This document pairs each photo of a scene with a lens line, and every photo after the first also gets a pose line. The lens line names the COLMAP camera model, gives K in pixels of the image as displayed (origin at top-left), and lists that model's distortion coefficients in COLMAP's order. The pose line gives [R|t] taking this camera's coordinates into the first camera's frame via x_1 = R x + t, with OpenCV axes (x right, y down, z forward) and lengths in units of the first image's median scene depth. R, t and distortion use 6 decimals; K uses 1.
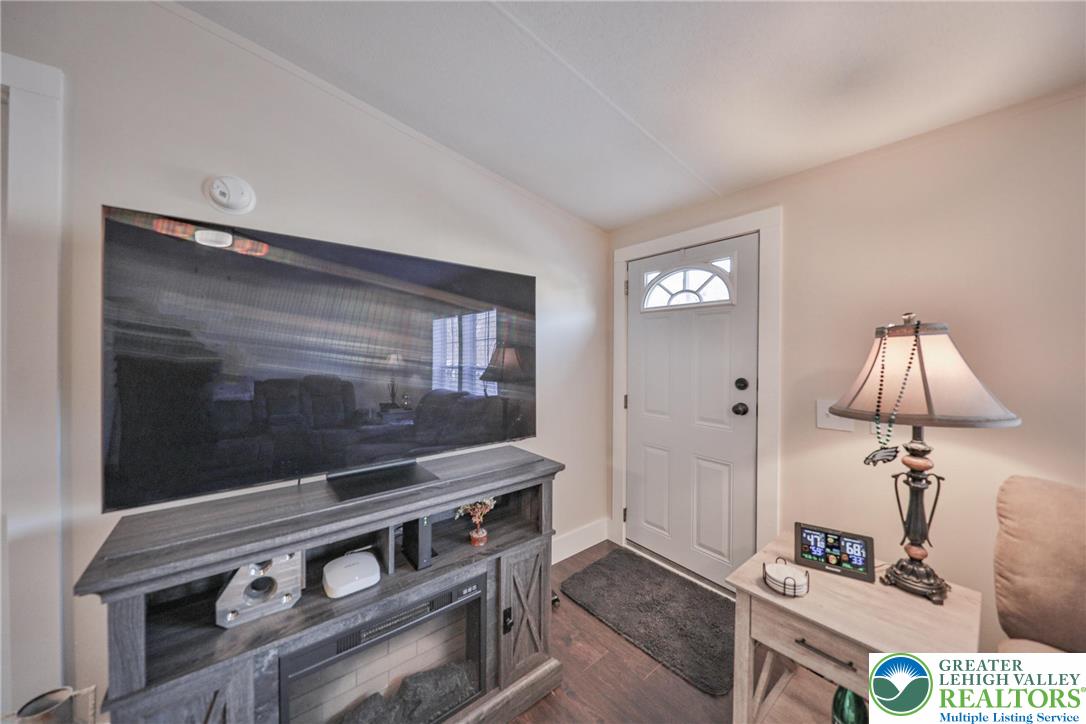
lens RADIAL K [[368.7, 0, 551.6], [0, 368.7, 356.1], [0, 0, 1]] dist [-0.000972, -0.000151]
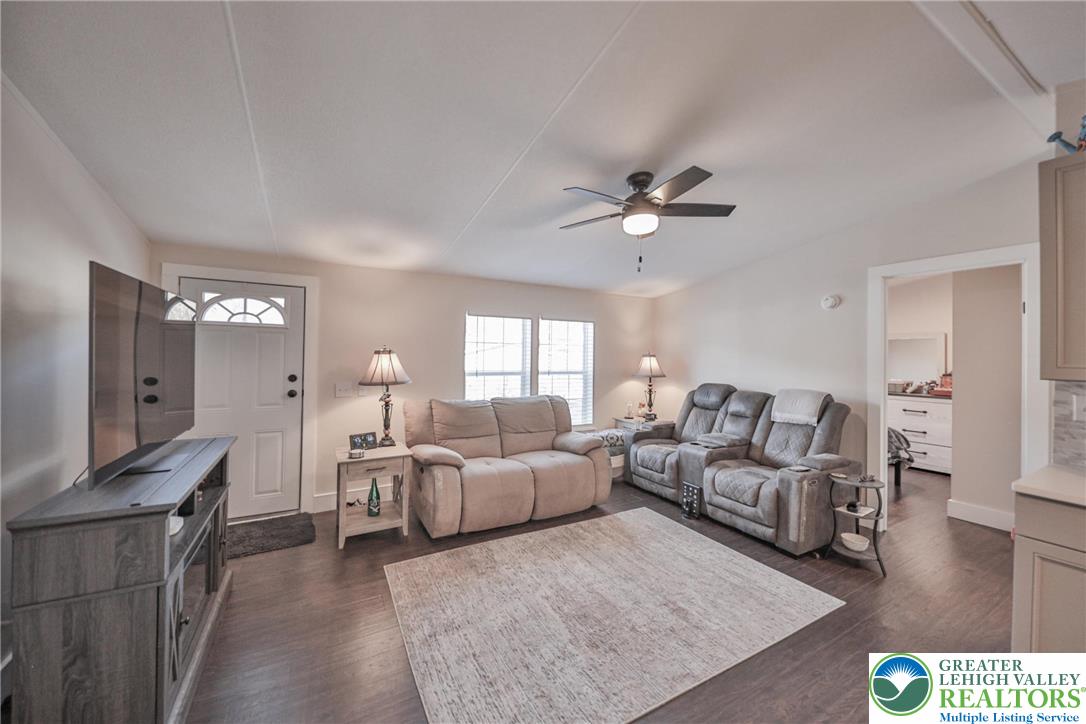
lens RADIAL K [[408.5, 0, 543.8], [0, 408.5, 354.0], [0, 0, 1]] dist [-0.000509, -0.000149]
pose [[0.187397, -0.000017, 0.982284, -1.484401], [-0.004988, 0.999987, 0.000969, -0.053067], [-0.982272, -0.005082, 0.187394, -0.600664]]
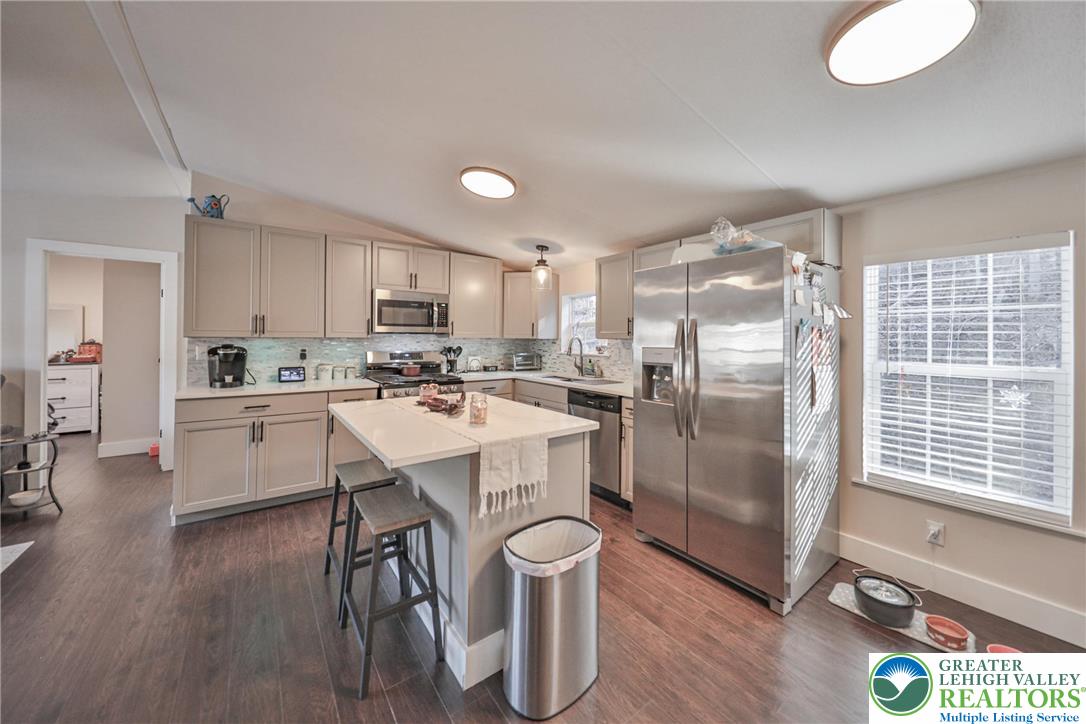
lens RADIAL K [[386.3, 0, 548.3], [0, 386.3, 333.2], [0, 0, 1]] dist [0.000540, -0.004167]
pose [[-0.998362, -0.011420, 0.056058, -2.067758], [-0.011608, 0.999928, -0.003026, -0.021554], [-0.056020, -0.003672, -0.998423, 0.126496]]
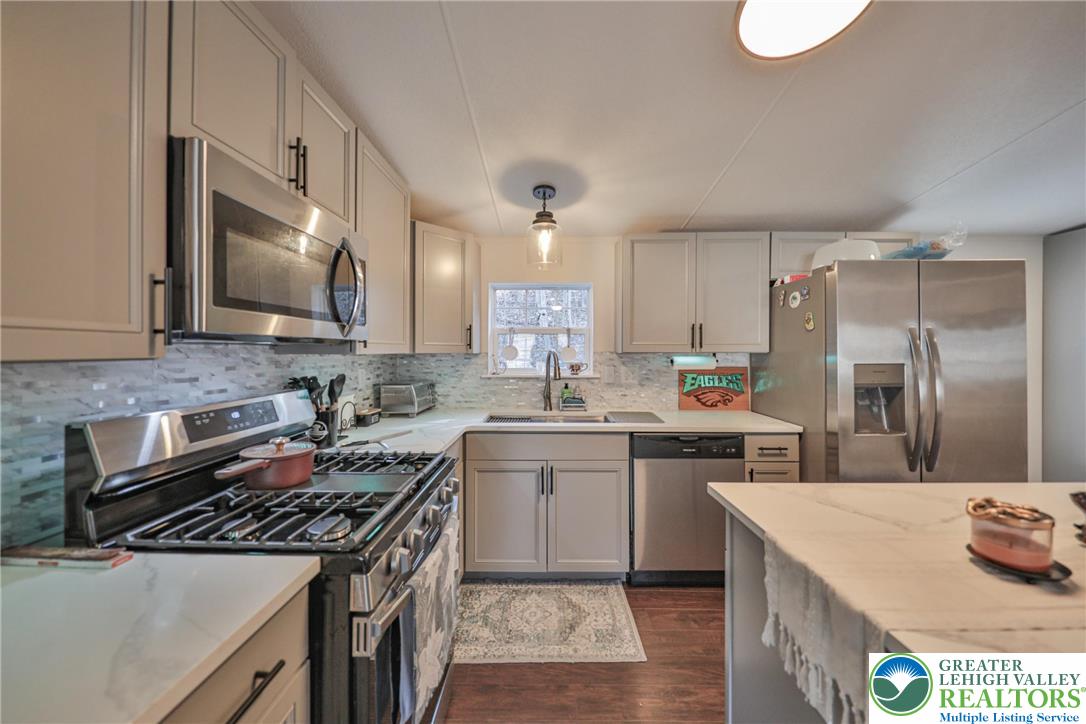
lens RADIAL K [[388.0, 0, 540.9], [0, 388.0, 351.6], [0, 0, 1]] dist [-0.000043, -0.004293]
pose [[-0.669166, -0.004419, -0.743100, -0.599264], [-0.008961, 0.999958, 0.002123, -0.000415], [0.743059, 0.008080, -0.669177, -1.710234]]
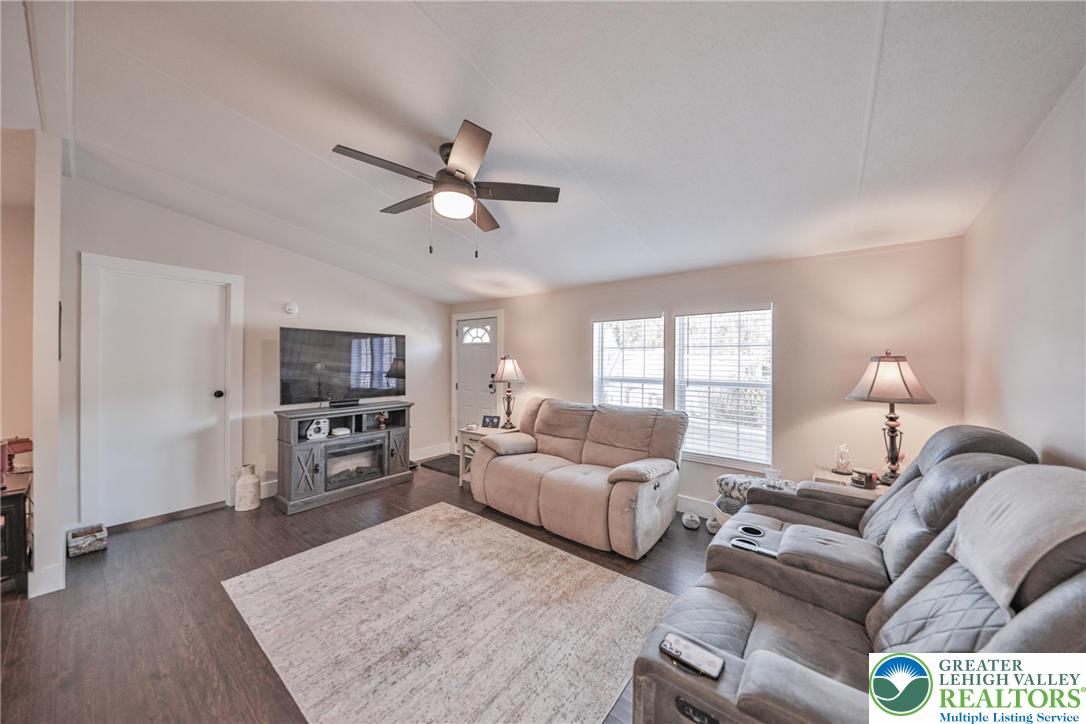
lens RADIAL K [[367.2, 0, 540.7], [0, 367.2, 359.7], [0, 0, 1]] dist [0.000866, -0.003638]
pose [[0.980415, 0.000836, 0.196941, 0.480413], [0.000802, 0.999966, -0.008239, -0.021720], [-0.196941, 0.008235, 0.980381, -2.200483]]
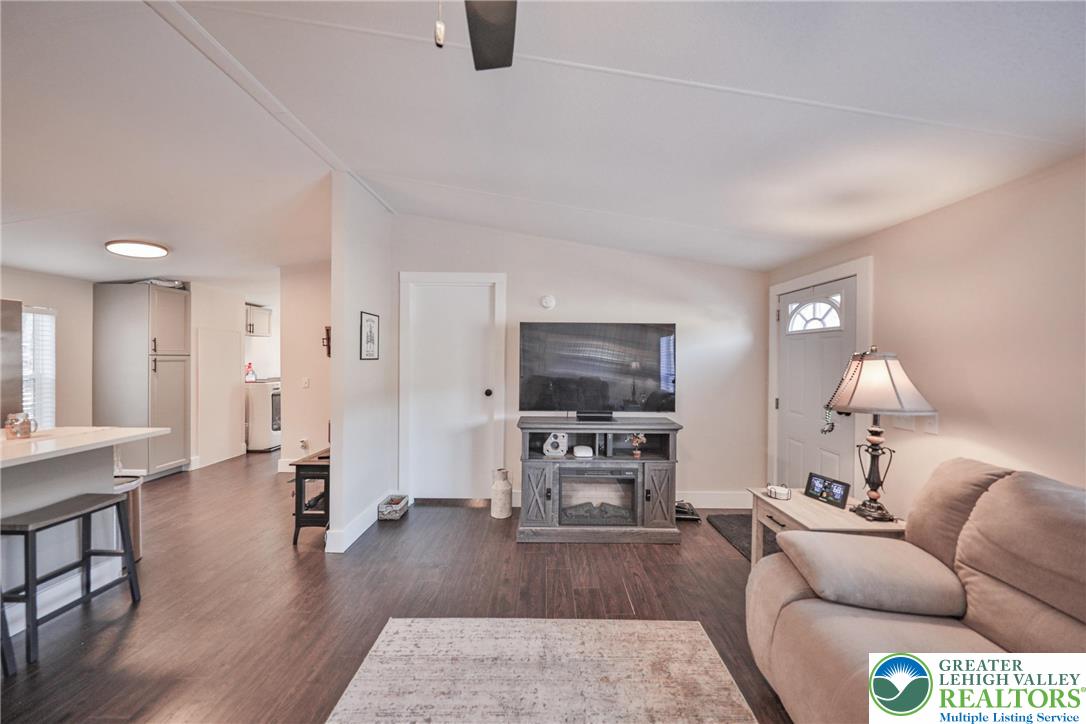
lens RADIAL K [[367.2, 0, 540.7], [0, 367.2, 359.7], [0, 0, 1]] dist [0.000866, -0.003638]
pose [[0.756362, 0.004339, -0.654139, 0.770981], [-0.008669, 0.999957, -0.003390, -0.034124], [0.654096, 0.008235, 0.756367, -0.964322]]
